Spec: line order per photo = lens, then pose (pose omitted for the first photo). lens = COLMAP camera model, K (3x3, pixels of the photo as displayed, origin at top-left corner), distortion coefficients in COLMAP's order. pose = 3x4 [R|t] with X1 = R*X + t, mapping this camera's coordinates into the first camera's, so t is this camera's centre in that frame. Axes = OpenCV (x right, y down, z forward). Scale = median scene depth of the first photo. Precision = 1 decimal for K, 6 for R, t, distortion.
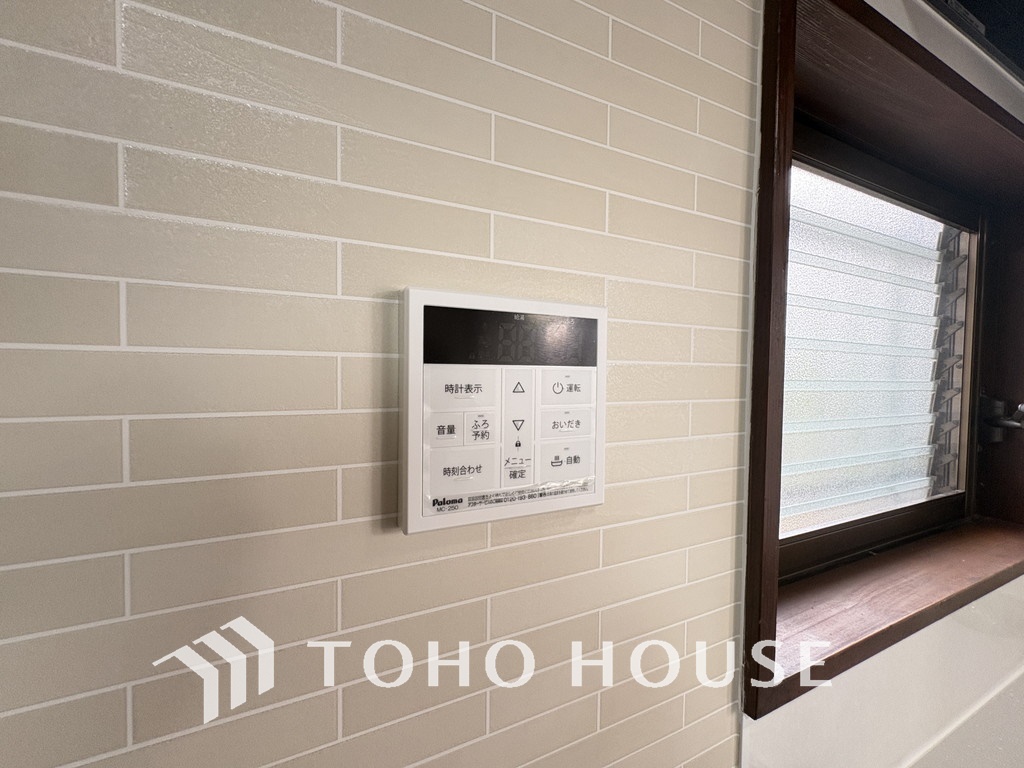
lens RADIAL K [[412.7, 0, 511.2], [0, 412.7, 389.5], [0, 0, 1]] dist [0.000071, -0.000319]
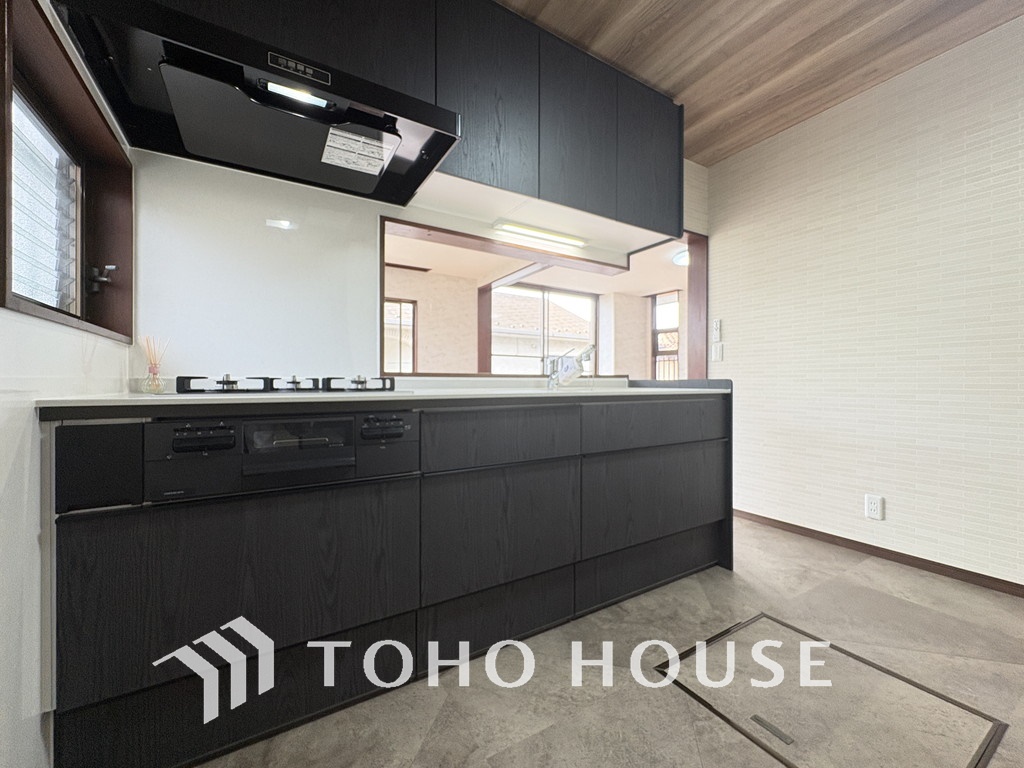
lens RADIAL K [[412.7, 0, 510.0], [0, 412.7, 383.6], [0, 0, 1]] dist [0.000071, -0.000319]
pose [[-0.059678, -0.016924, 0.998074, -0.715212], [0.026528, 0.999476, 0.018534, 0.541867], [-0.997865, 0.027583, -0.059198, -0.668938]]
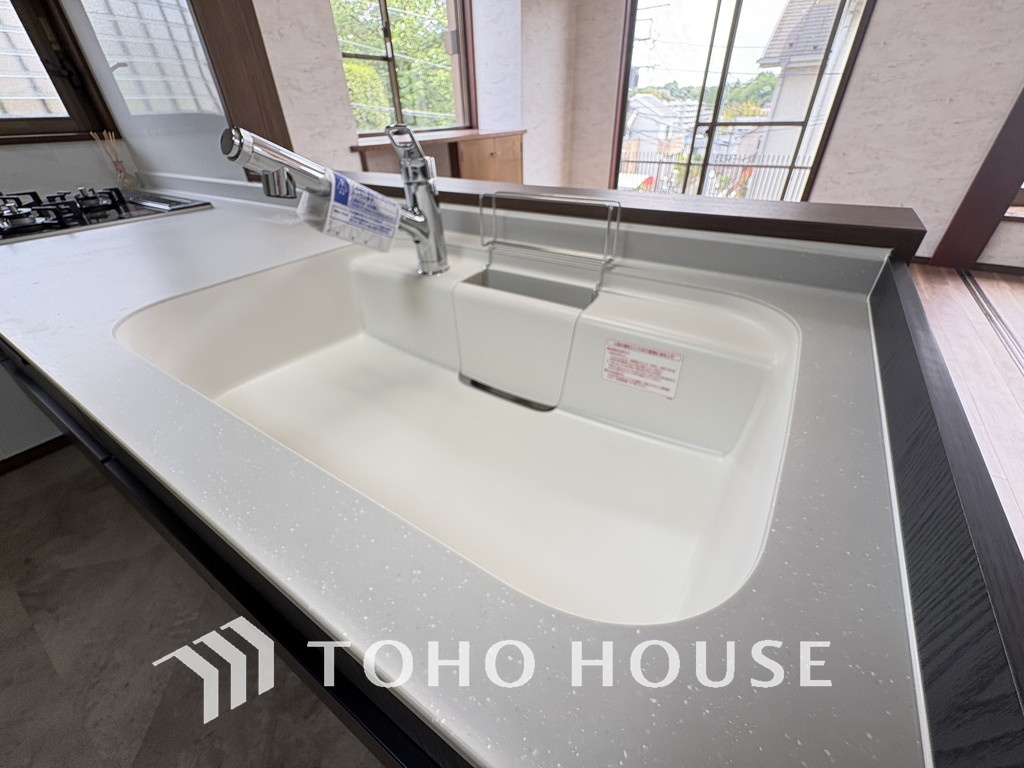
lens RADIAL K [[412.7, 0, 516.7], [0, 412.7, 383.3], [0, 0, 1]] dist [0.000071, -0.000319]
pose [[0.872919, -0.301541, 0.383519, 1.749003], [0.055069, 0.841991, 0.536673, 0.397670], [-0.484748, -0.447352, 0.751595, -2.136026]]
